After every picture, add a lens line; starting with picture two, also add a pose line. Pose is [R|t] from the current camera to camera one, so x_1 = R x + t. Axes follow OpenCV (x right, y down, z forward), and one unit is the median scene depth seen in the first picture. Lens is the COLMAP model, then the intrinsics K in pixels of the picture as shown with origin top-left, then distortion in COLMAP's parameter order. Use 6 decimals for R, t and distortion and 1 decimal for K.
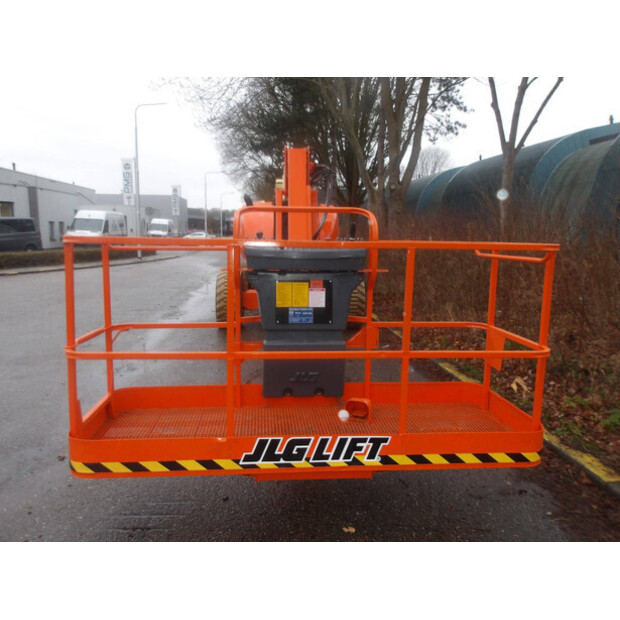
lens RADIAL K [[513.5, 0, 308.8], [0, 513.5, 310.0], [0, 0, 1]] dist [0.007366, -0.004676]
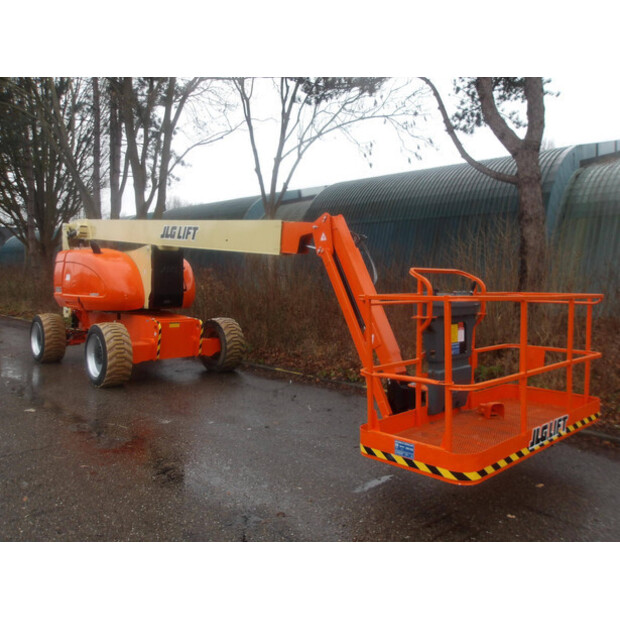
lens RADIAL K [[513.5, 0, 312.2], [0, 513.5, 308.8], [0, 0, 1]] dist [0.007366, -0.004676]
pose [[0.782936, -0.040967, 0.620752, -0.144476], [0.092186, 0.994453, -0.050641, -0.007491], [-0.615234, 0.096873, 0.782370, 0.019939]]
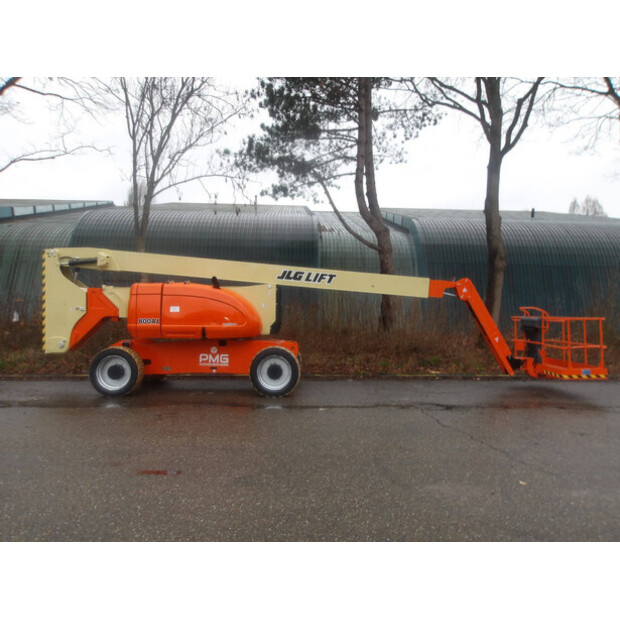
lens RADIAL K [[513.5, 0, 311.2], [0, 513.5, 307.9], [0, 0, 1]] dist [0.007366, -0.004676]
pose [[0.058972, -0.009132, 0.998218, -0.428781], [0.139112, 0.990276, 0.000841, -0.050356], [-0.988519, 0.138814, 0.059669, 0.278992]]
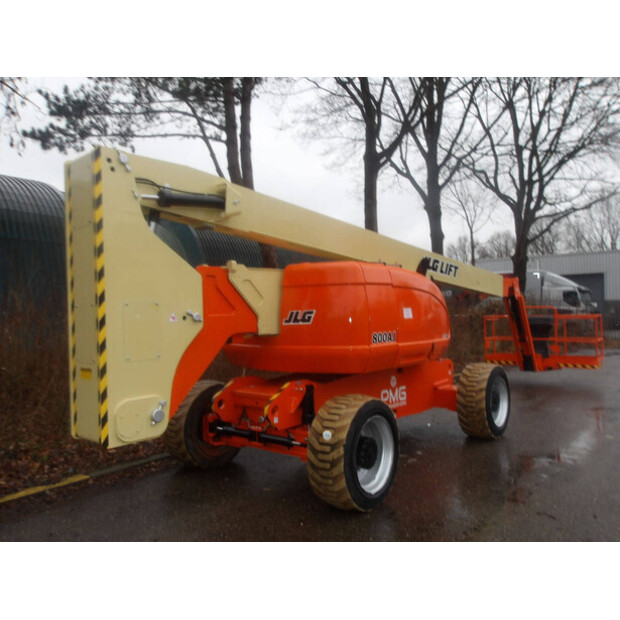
lens RADIAL K [[513.5, 0, 312.7], [0, 513.5, 307.5], [0, 0, 1]] dist [0.007366, -0.004676]
pose [[-0.723159, 0.004109, 0.690669, -0.169843], [0.103826, 0.989266, 0.102824, -0.090728], [-0.682833, 0.146067, -0.715823, 0.576225]]
